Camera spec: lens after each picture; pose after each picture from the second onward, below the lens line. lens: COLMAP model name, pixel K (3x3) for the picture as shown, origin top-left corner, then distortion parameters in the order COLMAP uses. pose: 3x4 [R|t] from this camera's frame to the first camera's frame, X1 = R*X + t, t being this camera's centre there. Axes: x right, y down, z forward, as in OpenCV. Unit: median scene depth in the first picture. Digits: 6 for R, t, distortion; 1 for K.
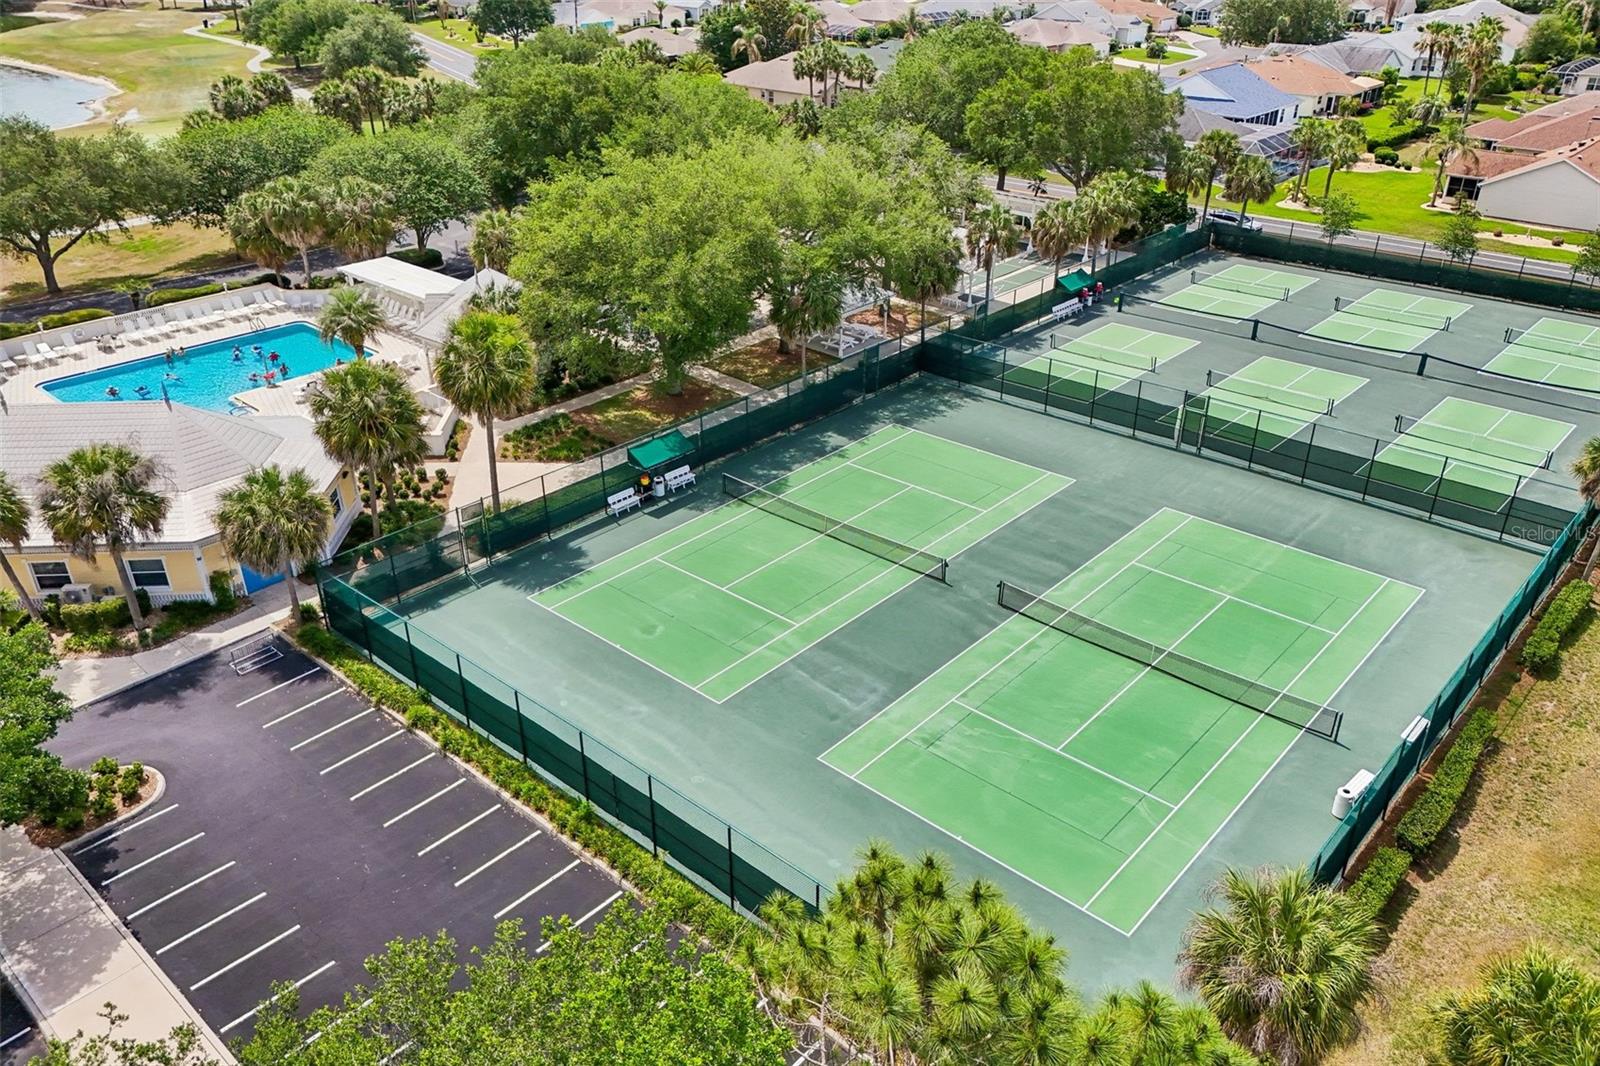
lens RADIAL K [[1170.8, 0, 800.0], [0, 1170.8, 533.0], [0, 0, 1]] dist [0.048729, -0.003200]
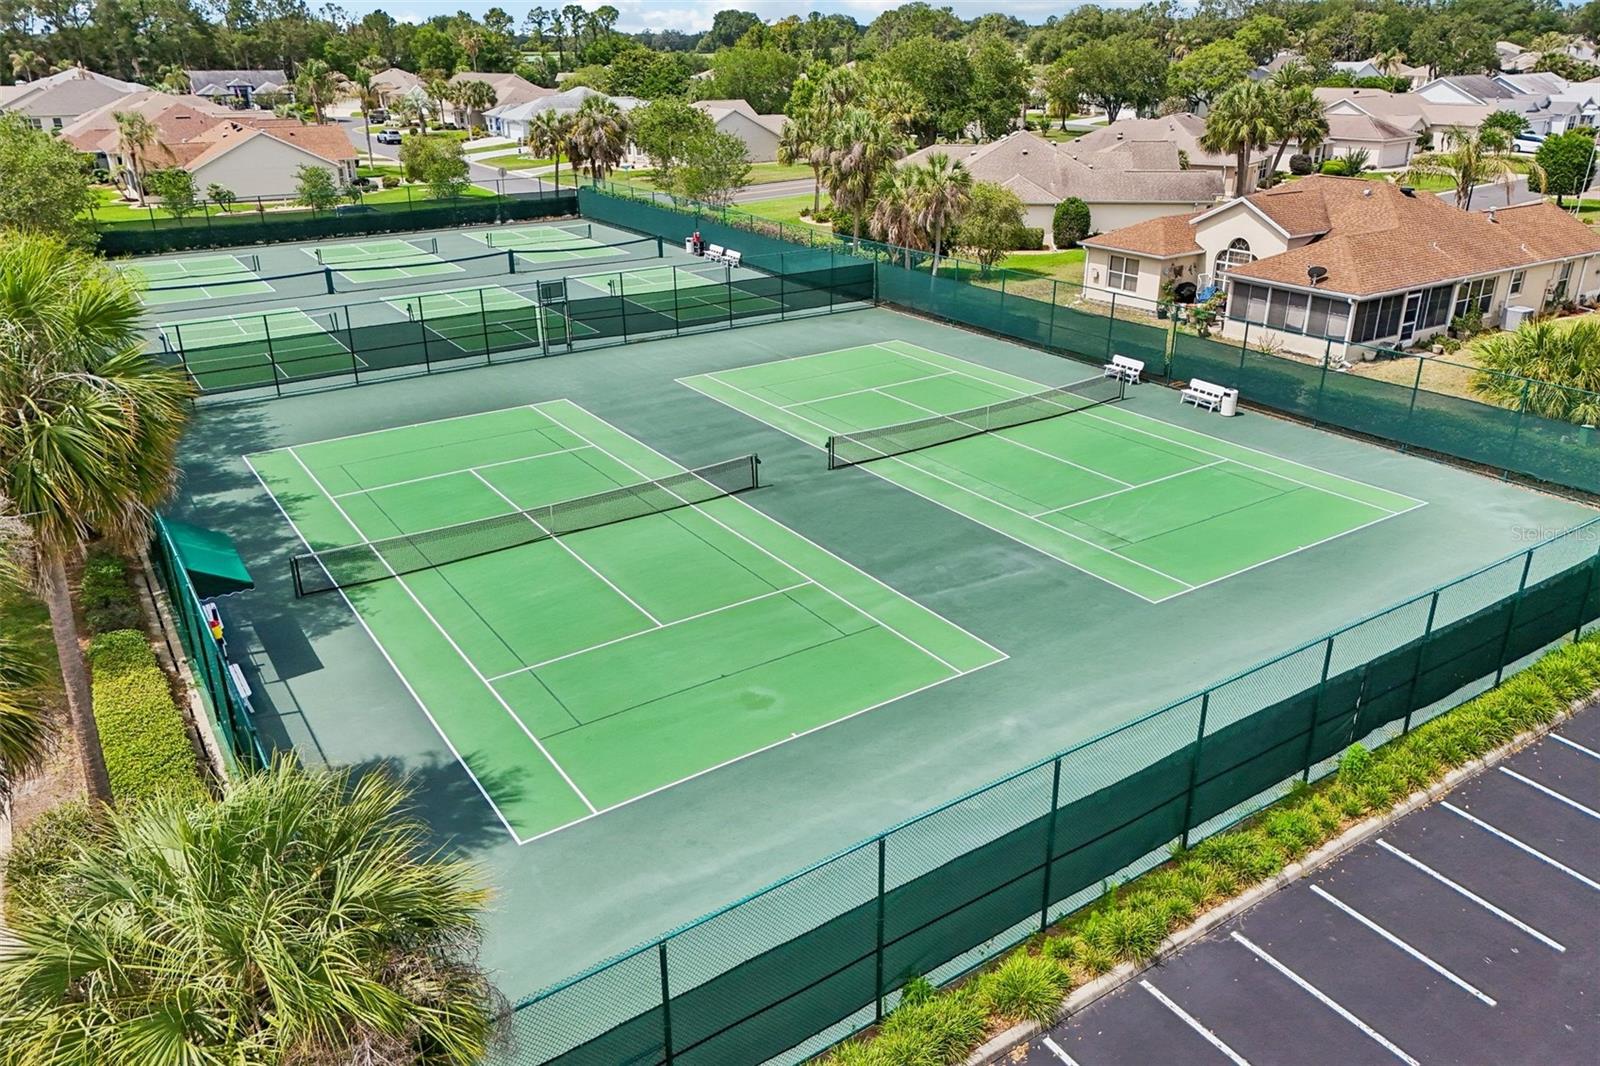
lens RADIAL K [[1170.8, 0, 800.0], [0, 1170.8, 533.0], [0, 0, 1]] dist [0.048729, -0.003200]
pose [[0.247458, -0.369912, 0.895505, -0.506453], [0.457985, 0.859136, 0.228332, -0.083372], [-0.853823, 0.353625, 0.382014, 0.670153]]
